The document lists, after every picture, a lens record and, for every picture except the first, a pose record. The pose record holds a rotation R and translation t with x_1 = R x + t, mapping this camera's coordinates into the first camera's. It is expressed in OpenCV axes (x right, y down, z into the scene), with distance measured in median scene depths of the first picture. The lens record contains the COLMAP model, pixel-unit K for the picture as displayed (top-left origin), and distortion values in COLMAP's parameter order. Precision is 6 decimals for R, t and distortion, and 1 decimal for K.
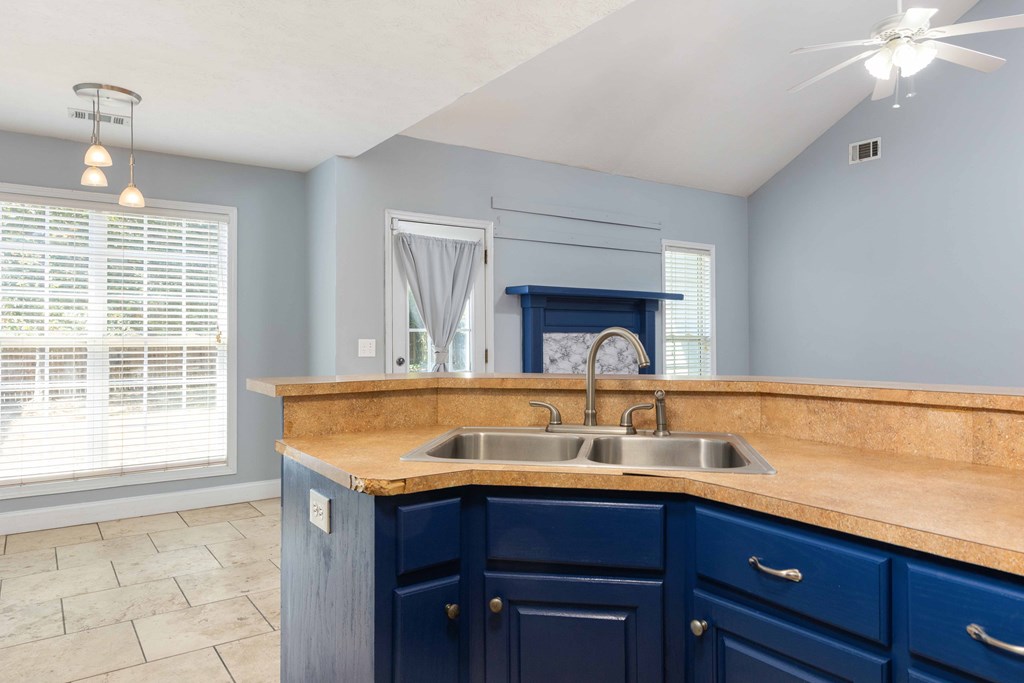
lens RADIAL K [[676.5, 0, 510.8], [0, 676.5, 326.2], [0, 0, 1]] dist [0.003118, -0.001322]
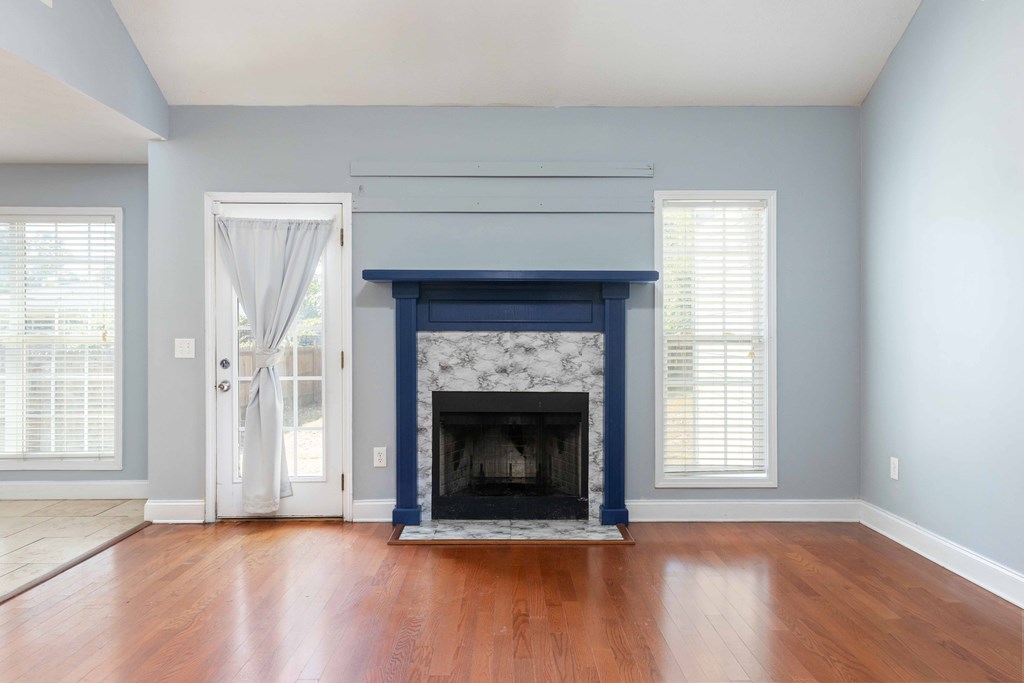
lens RADIAL K [[688.9, 0, 520.1], [0, 688.9, 340.0], [0, 0, 1]] dist [0.007617, 0.000776]
pose [[0.825095, 0.005653, -0.564966, 0.672814], [0.006646, 0.999784, 0.019709, 0.005844], [0.564955, -0.020016, 0.824879, 0.484732]]
